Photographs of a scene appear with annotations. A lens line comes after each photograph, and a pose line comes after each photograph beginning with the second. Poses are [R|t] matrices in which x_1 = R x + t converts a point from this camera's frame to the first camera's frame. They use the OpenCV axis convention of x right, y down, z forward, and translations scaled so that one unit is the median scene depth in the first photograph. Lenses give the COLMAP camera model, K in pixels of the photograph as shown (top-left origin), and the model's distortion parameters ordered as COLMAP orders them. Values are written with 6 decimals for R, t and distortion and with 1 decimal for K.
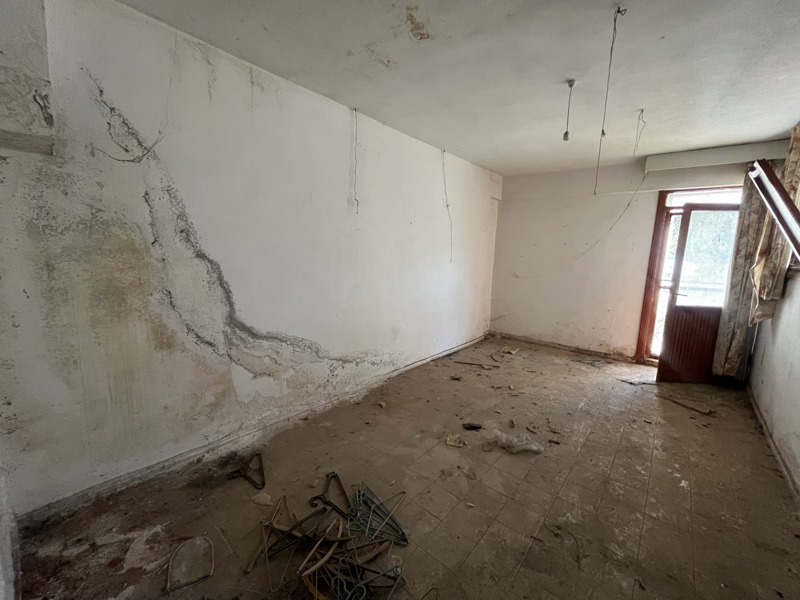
lens RADIAL K [[327.3, 0, 396.5], [0, 327.3, 298.6], [0, 0, 1]] dist [-0.003082, 0.000122]
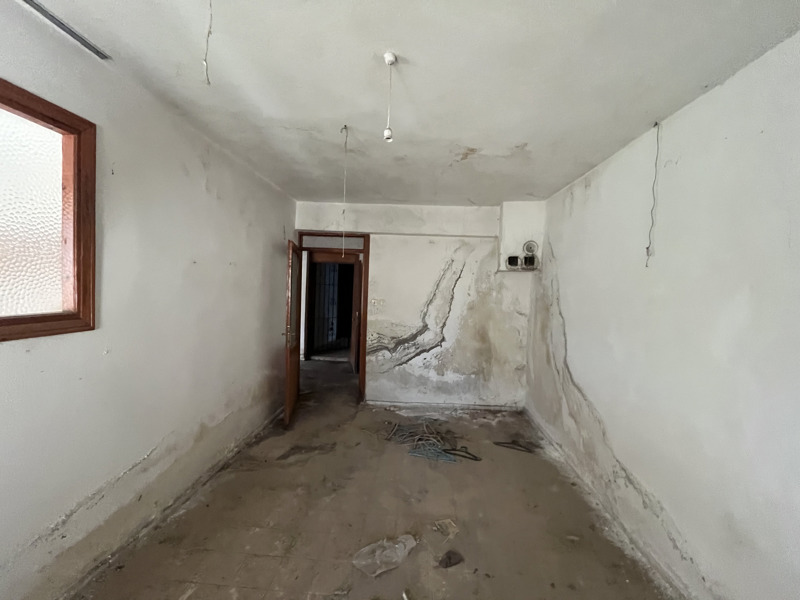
lens RADIAL K [[327.3, 0, 400.8], [0, 327.3, 298.9], [0, 0, 1]] dist [-0.003082, 0.000122]
pose [[-0.787907, -0.039730, -0.614511, 0.971489], [-0.152908, 0.979285, 0.132741, -0.290395], [0.596508, 0.198551, -0.777660, 1.737619]]
